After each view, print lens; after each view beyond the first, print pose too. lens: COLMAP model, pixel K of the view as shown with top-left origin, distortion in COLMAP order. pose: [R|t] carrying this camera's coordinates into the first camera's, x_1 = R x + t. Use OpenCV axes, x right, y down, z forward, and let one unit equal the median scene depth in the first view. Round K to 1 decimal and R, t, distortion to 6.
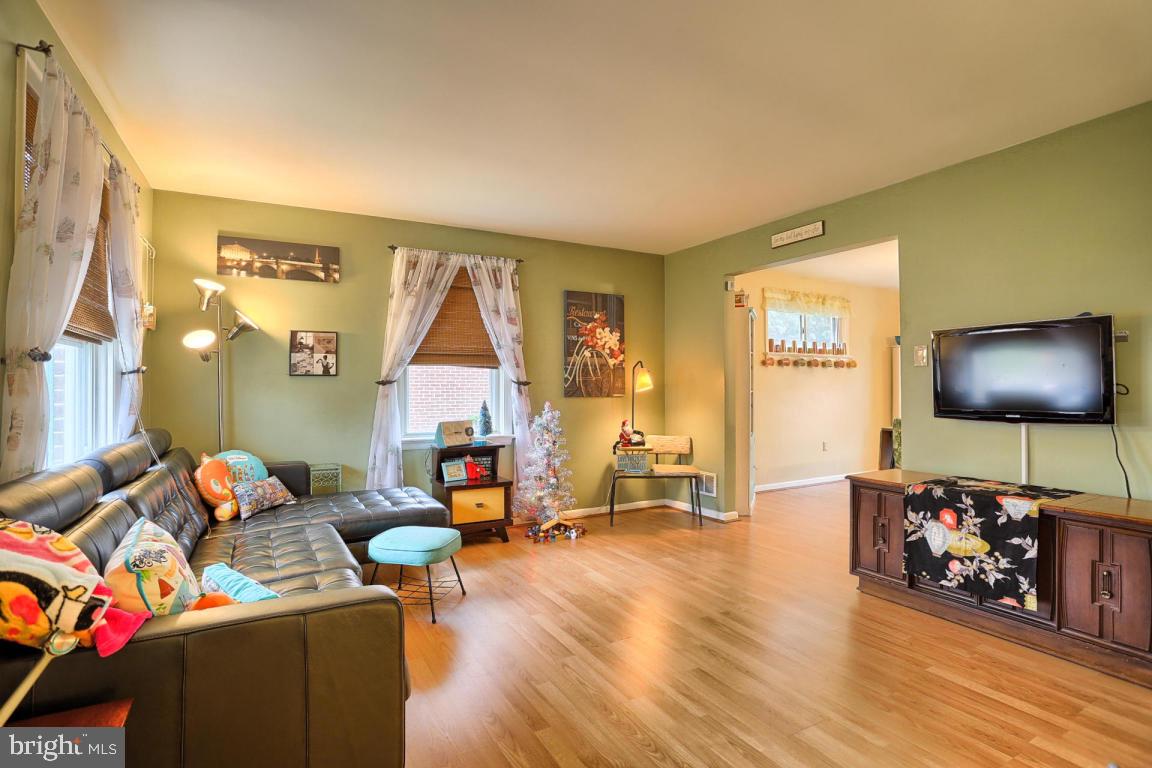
lens RADIAL K [[563.3, 0, 575.0], [0, 563.3, 386.1], [0, 0, 1]] dist [-0.073609, 0.029672]
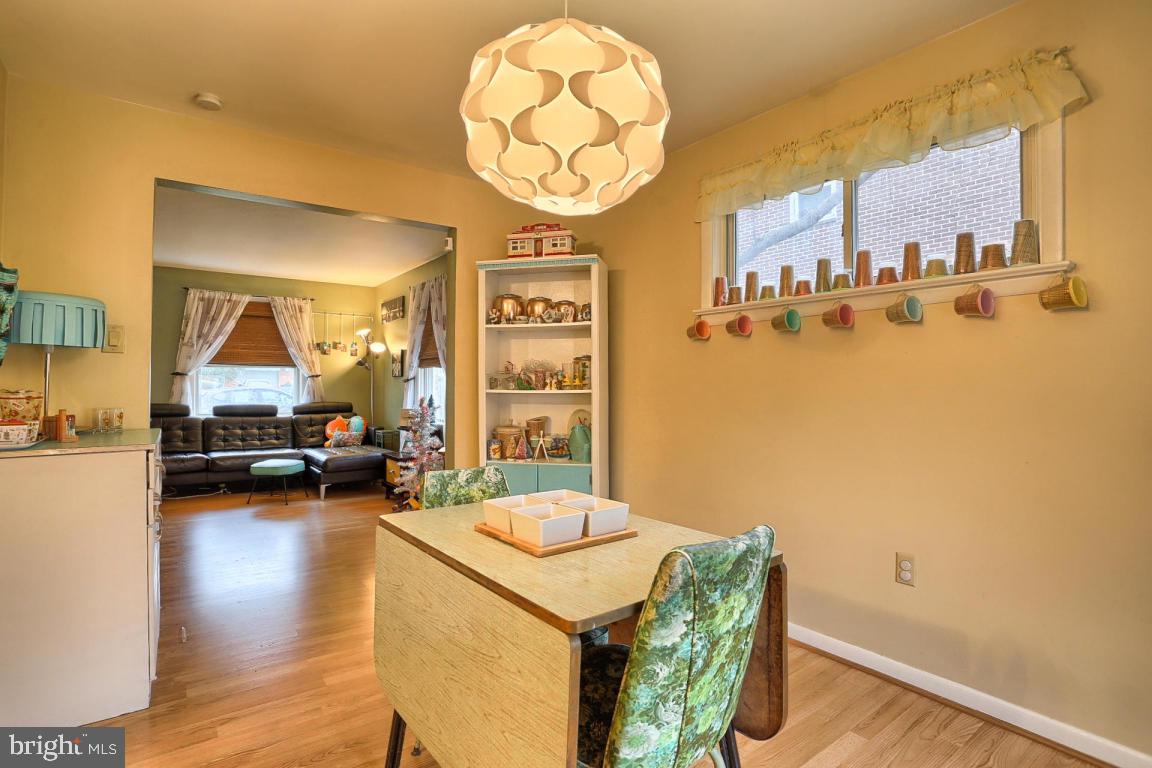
lens RADIAL K [[563.3, 0, 575.0], [0, 563.3, 386.1], [0, 0, 1]] dist [-0.073609, 0.029672]
pose [[0.132992, 0.002536, -0.991114, 1.280377], [-0.001527, 0.999996, 0.002354, 0.004824], [0.991116, 0.001200, 0.132995, 1.330091]]
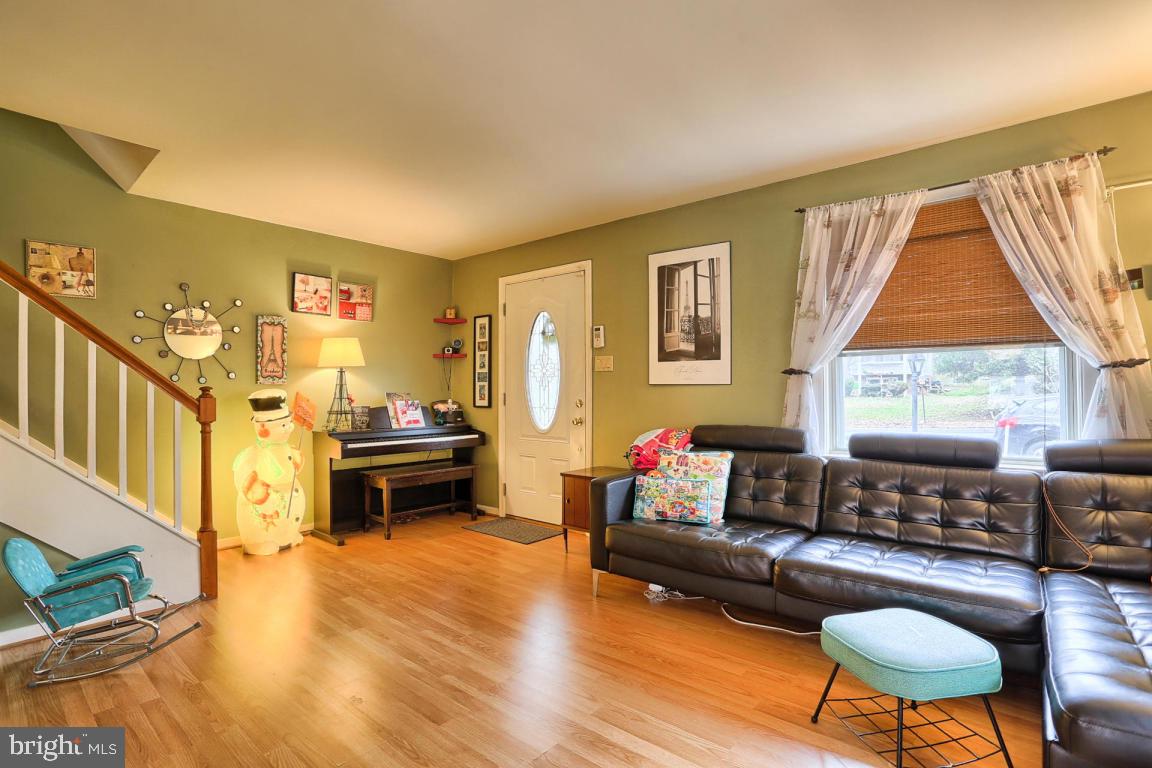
lens RADIAL K [[567.4, 0, 555.8], [0, 567.4, 378.7], [0, 0, 1]] dist [-0.074492, 0.028578]
pose [[-0.945765, -0.000857, -0.324852, 0.204818], [0.007904, 0.999640, -0.025648, 0.005293], [0.324757, -0.026825, -0.945417, 1.105978]]
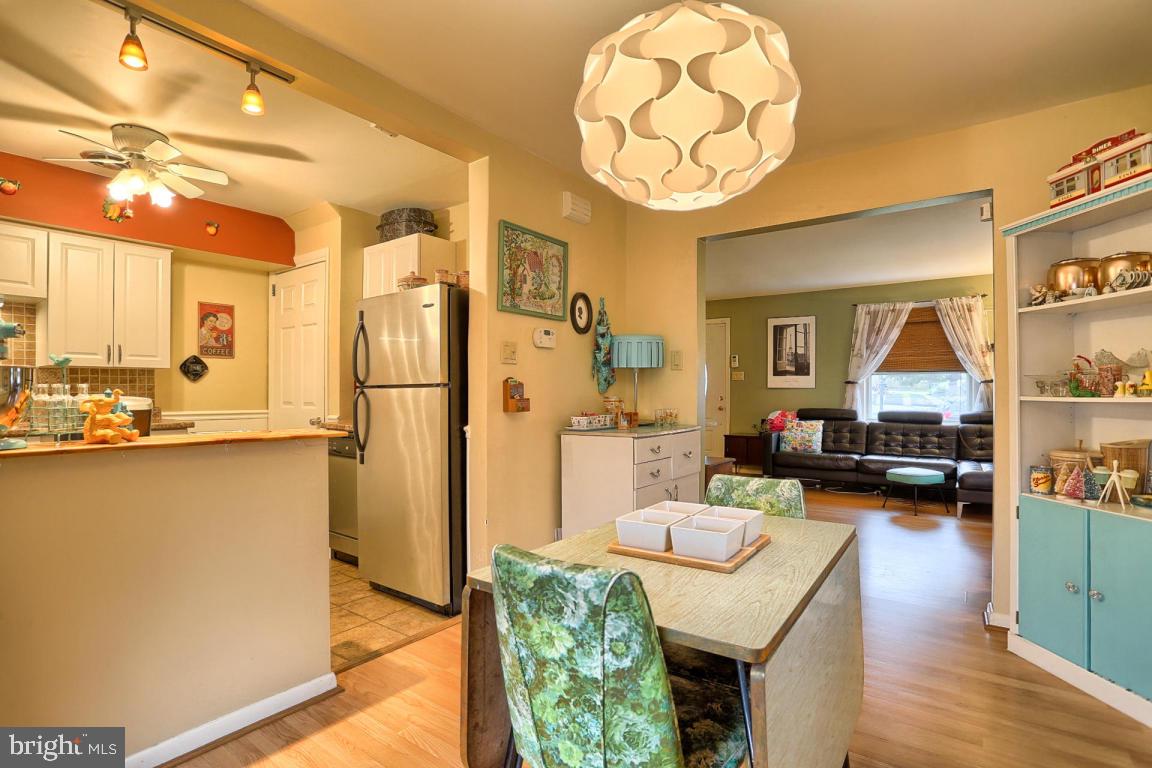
lens RADIAL K [[563.3, 0, 575.0], [0, 563.3, 386.1], [0, 0, 1]] dist [-0.073609, 0.029672]
pose [[-0.908538, -0.001380, -0.417800, 1.122636], [0.004394, 0.999908, -0.012858, 0.006436], [0.417779, -0.013518, -0.908448, 1.656832]]
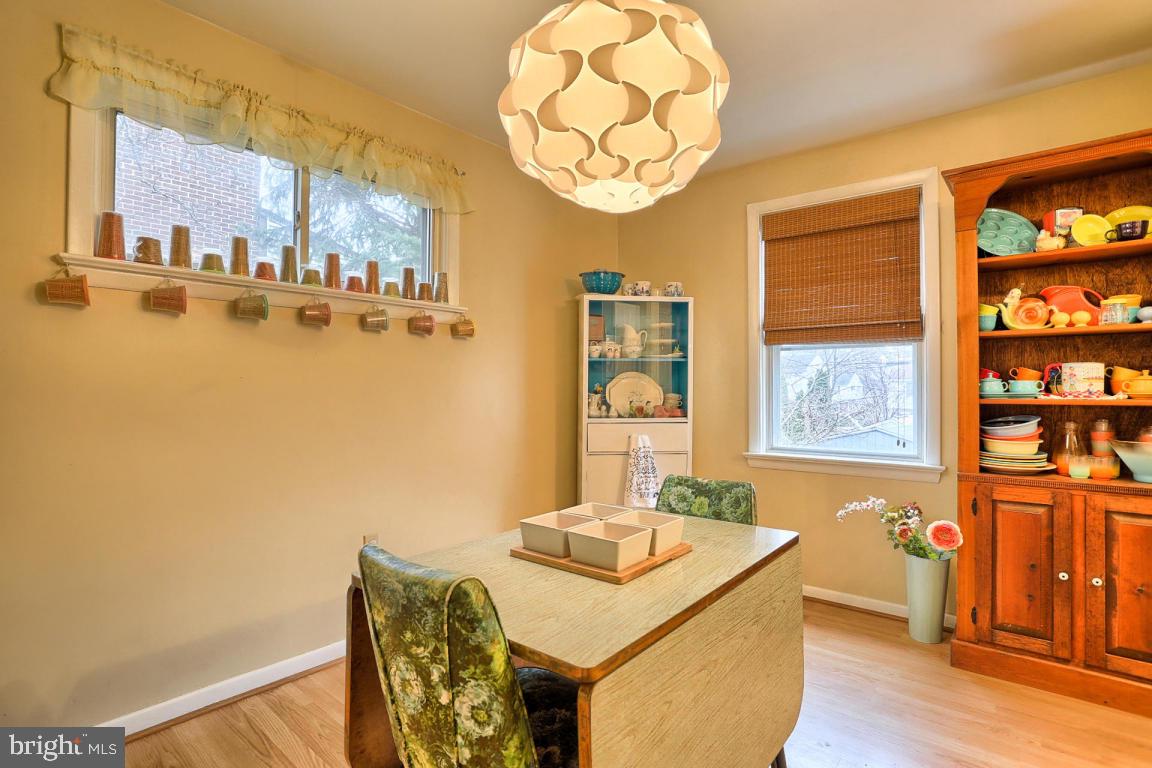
lens RADIAL K [[563.3, 0, 575.0], [0, 563.3, 386.1], [0, 0, 1]] dist [-0.073609, 0.029672]
pose [[0.934945, 0.007404, 0.354715, 0.771382], [-0.006457, 0.999972, -0.003853, 0.005737], [-0.354734, 0.001311, 0.934966, 1.059189]]
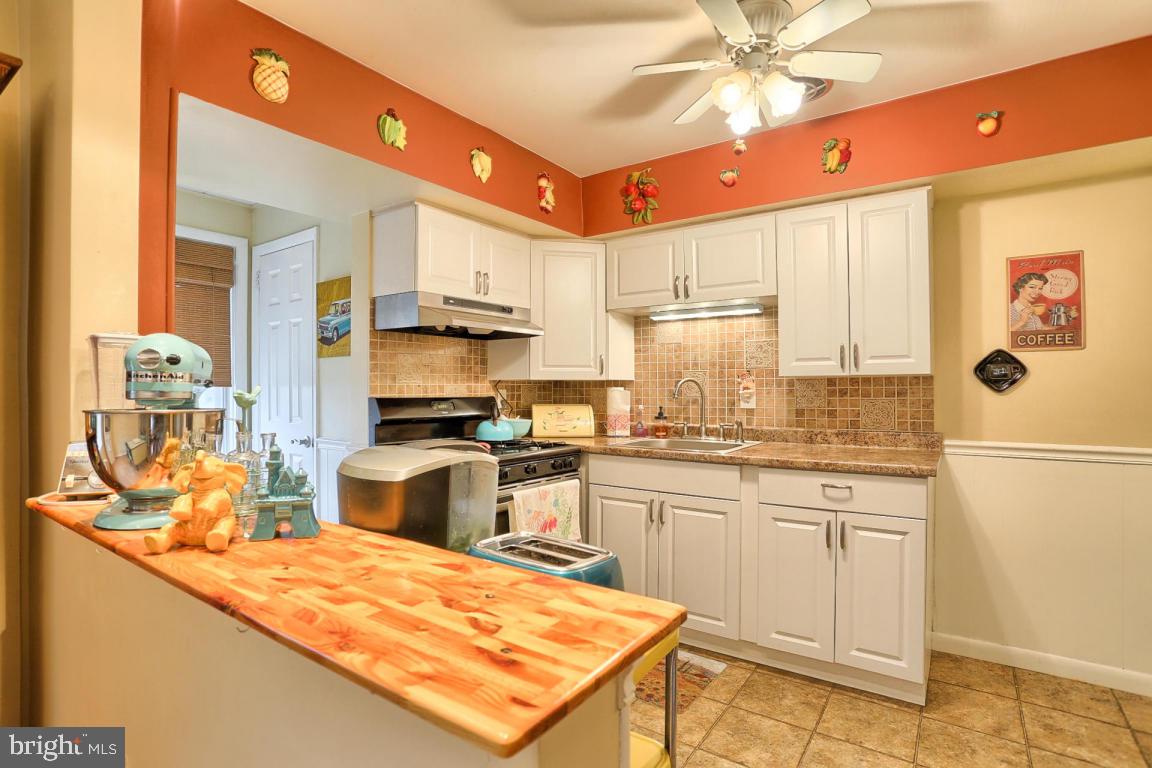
lens RADIAL K [[563.3, 0, 575.0], [0, 563.3, 386.1], [0, 0, 1]] dist [-0.073609, 0.029672]
pose [[-0.434946, 0.007018, 0.900429, 0.995005], [0.000851, 0.999972, -0.007382, -0.022680], [-0.900456, -0.002445, -0.434940, 1.107613]]
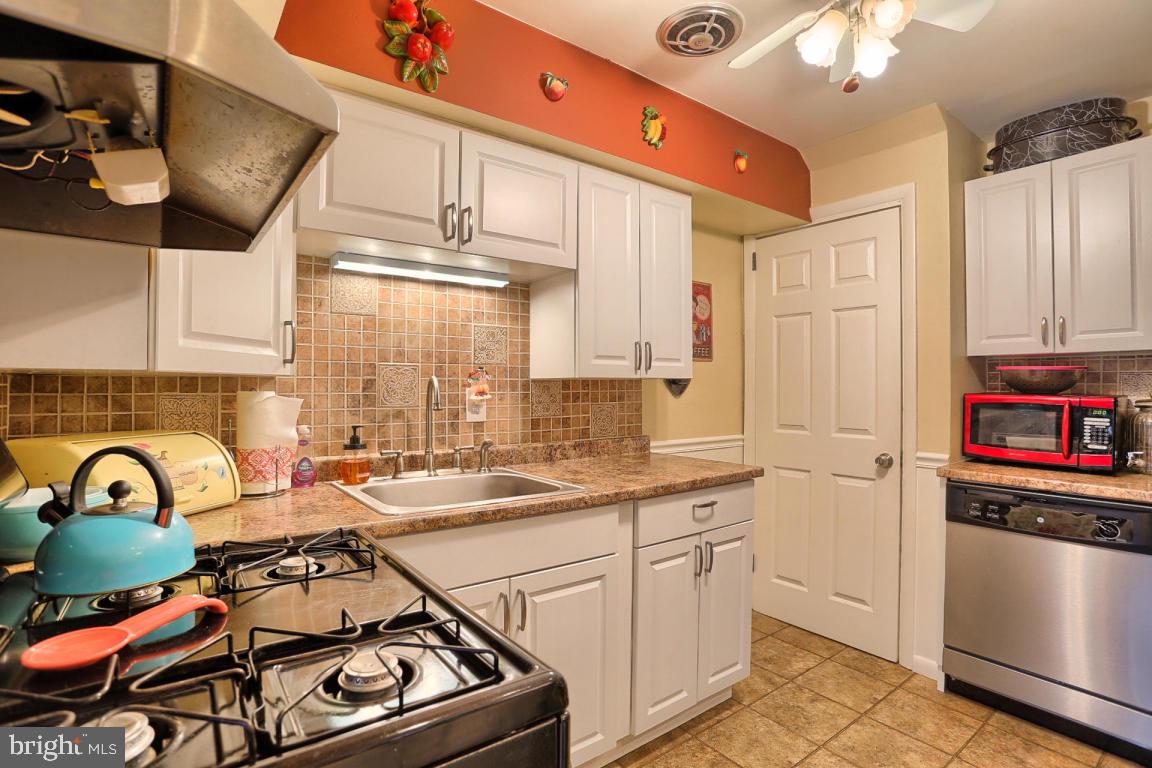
lens RADIAL K [[563.3, 0, 575.0], [0, 563.3, 386.1], [0, 0, 1]] dist [-0.073609, 0.029672]
pose [[-0.991157, 0.000868, -0.132690, 1.580638], [0.001745, 0.999977, -0.006499, -0.027816], [0.132681, -0.006673, -0.991136, 1.105603]]
